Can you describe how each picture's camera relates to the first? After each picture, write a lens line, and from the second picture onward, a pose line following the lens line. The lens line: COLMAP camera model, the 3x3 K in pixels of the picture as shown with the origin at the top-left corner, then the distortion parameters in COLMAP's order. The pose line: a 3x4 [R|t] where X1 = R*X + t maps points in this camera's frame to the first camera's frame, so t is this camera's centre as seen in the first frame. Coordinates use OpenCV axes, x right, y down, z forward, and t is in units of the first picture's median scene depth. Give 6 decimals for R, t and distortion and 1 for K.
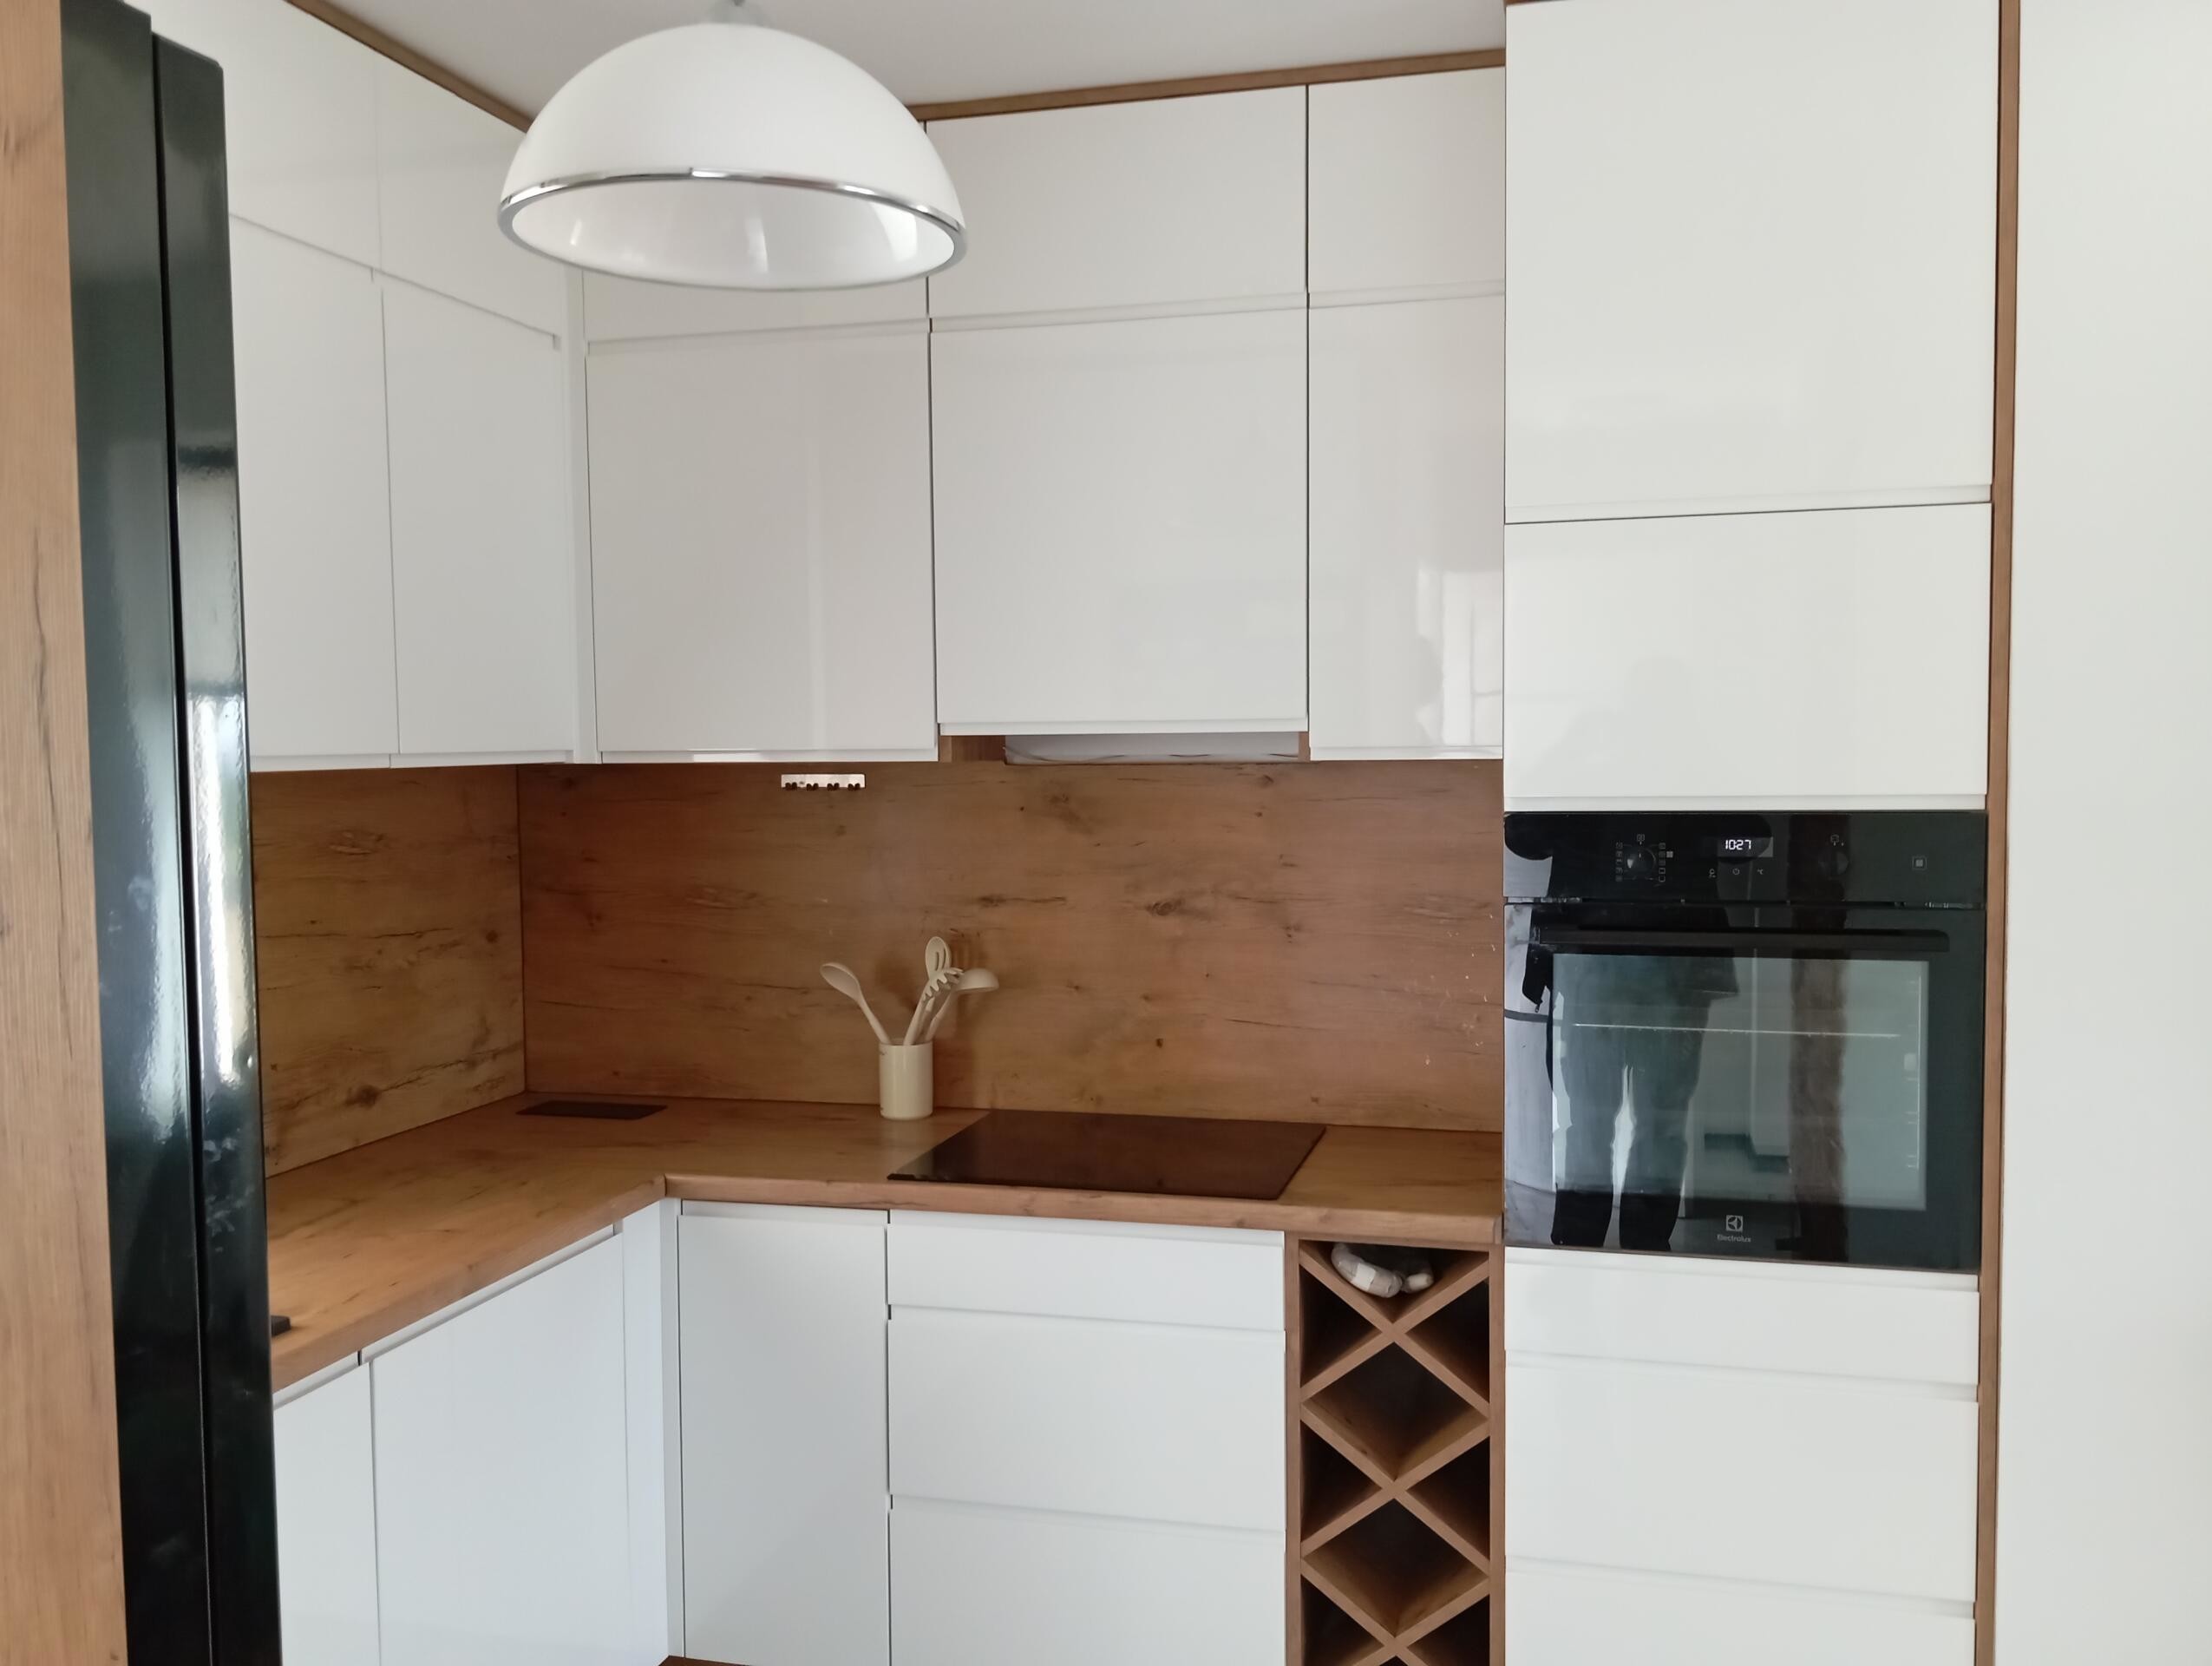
lens RADIAL K [[1929.1, 0, 1105.8], [0, 1929.1, 837.0], [0, 0, 1]] dist [0.014381, -0.018160]
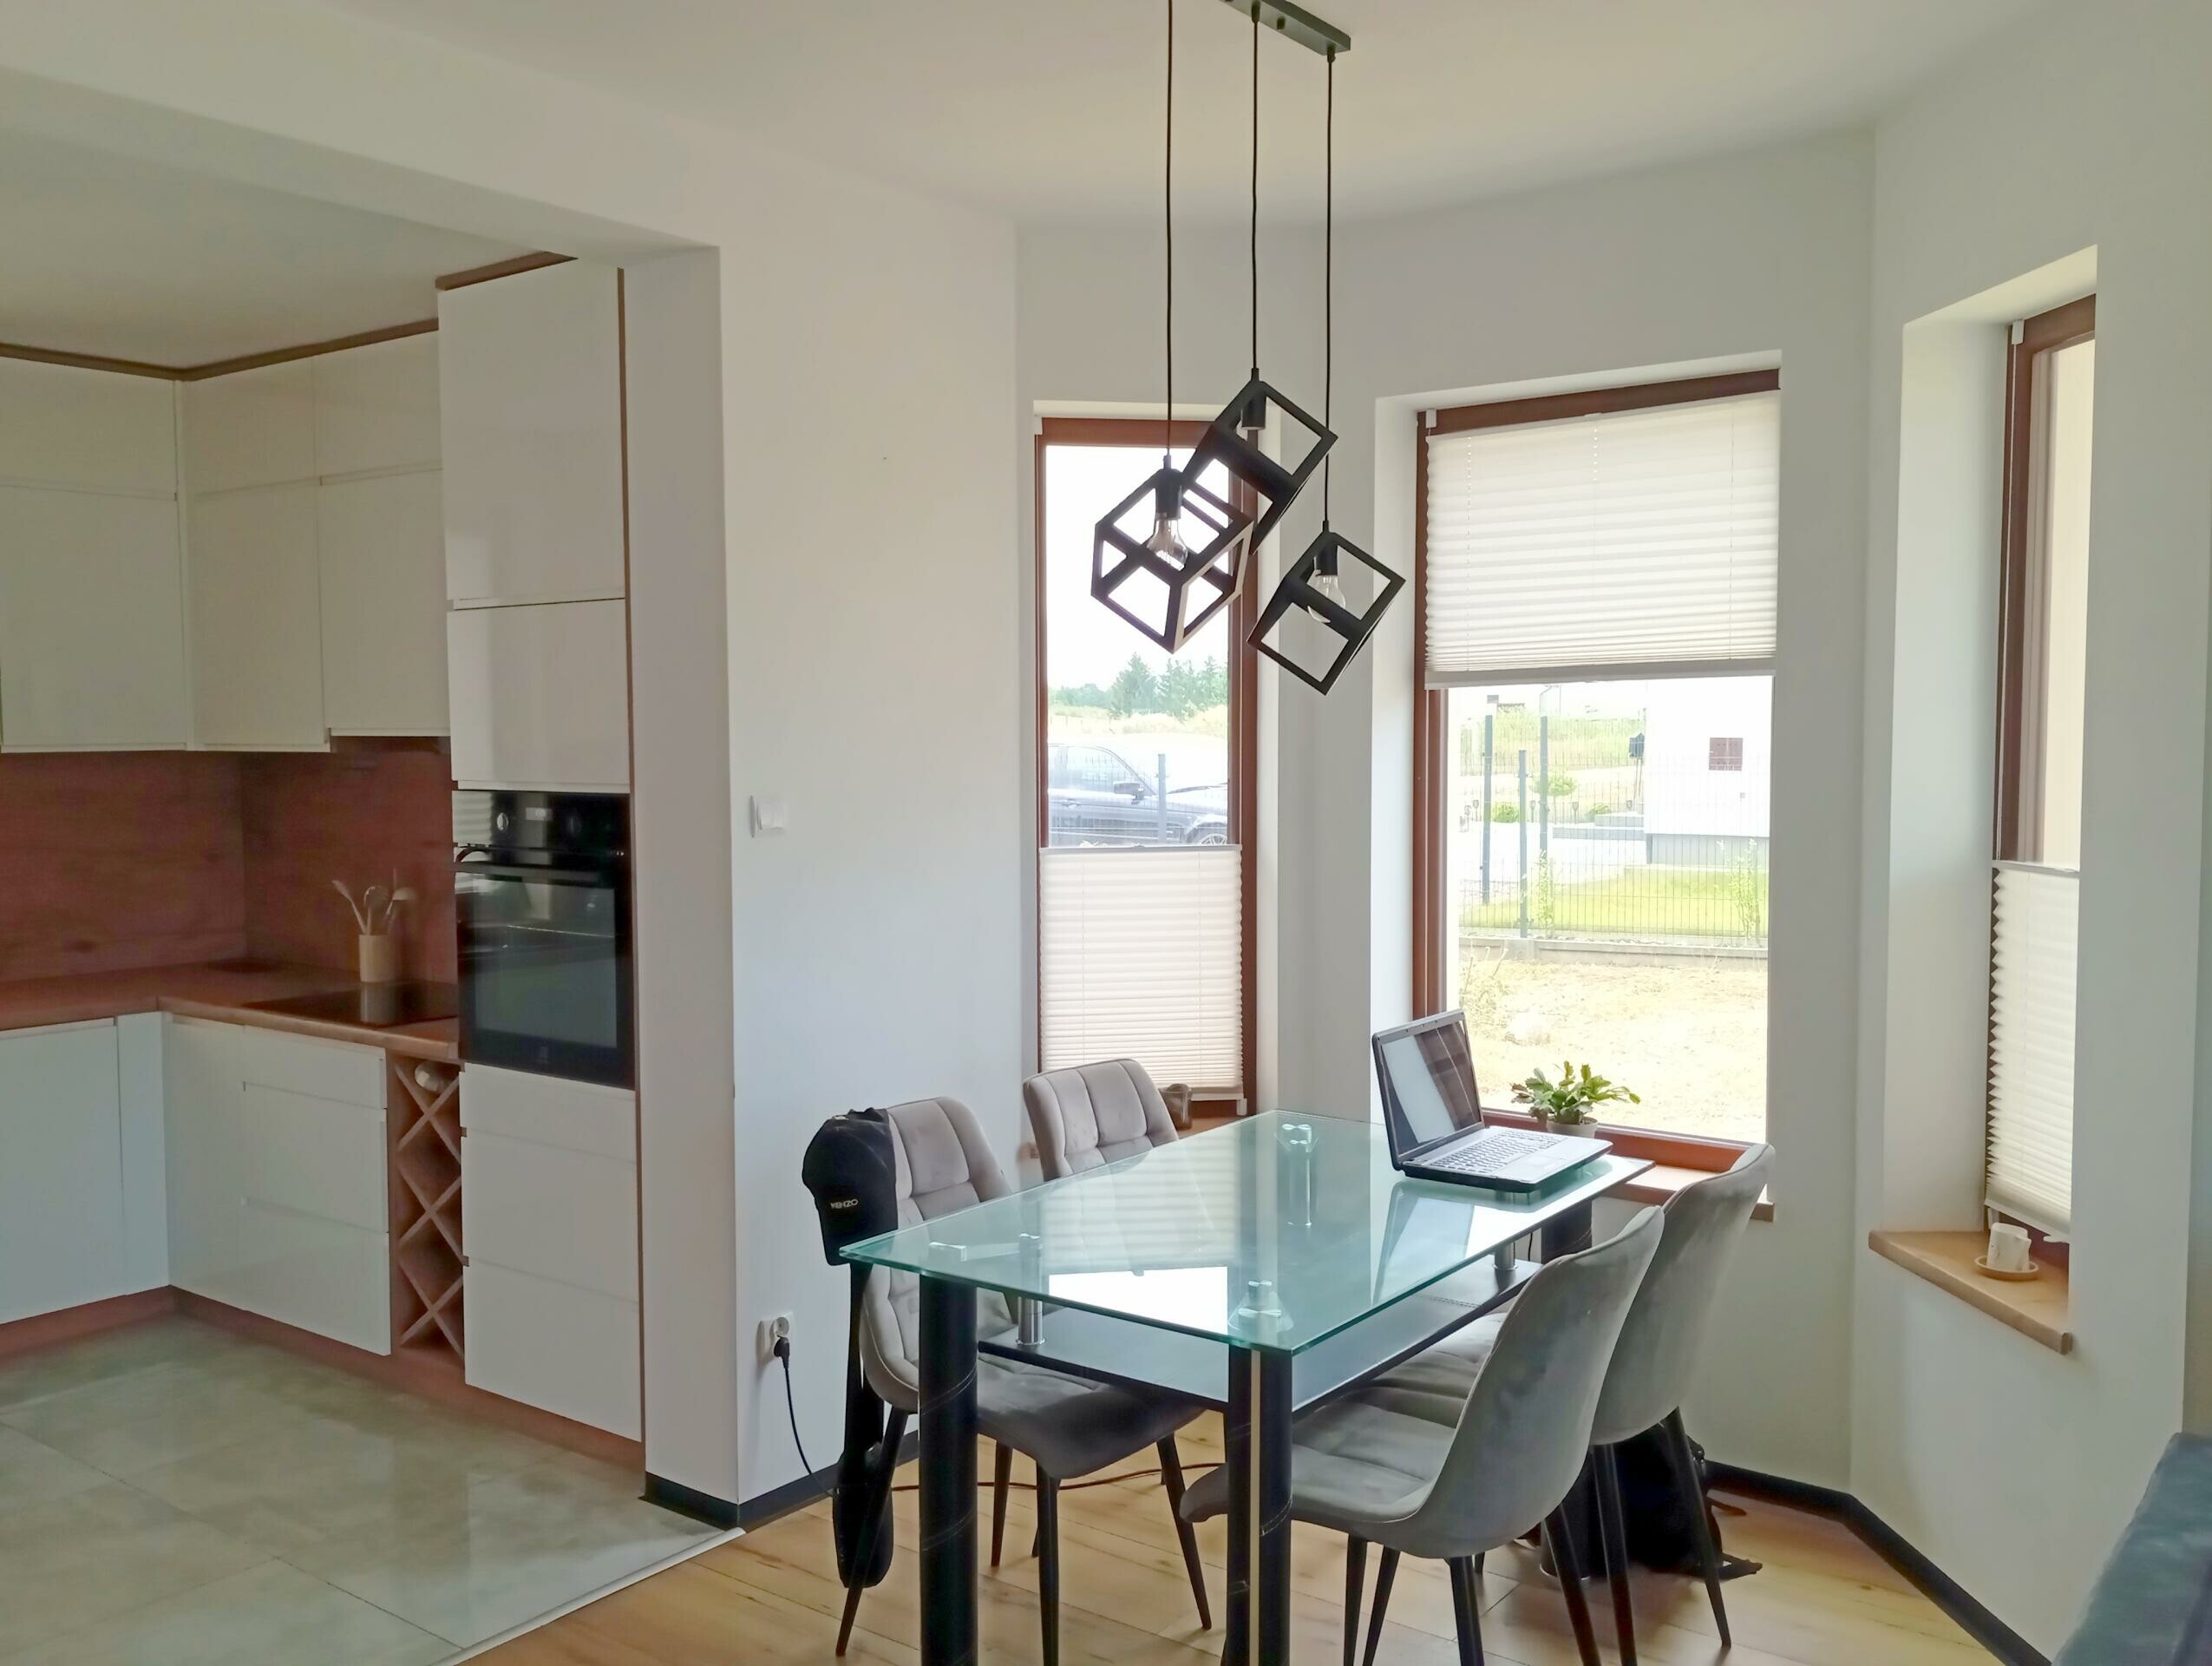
lens RADIAL K [[1929.1, 0, 1106.4], [0, 1929.1, 831.5], [0, 0, 1]] dist [0.014381, -0.018160]
pose [[0.927259, 0.029742, -0.373238, 1.136629], [-0.027421, 0.999557, 0.011529, -0.010347], [0.373415, -0.000456, 0.927664, -0.249020]]
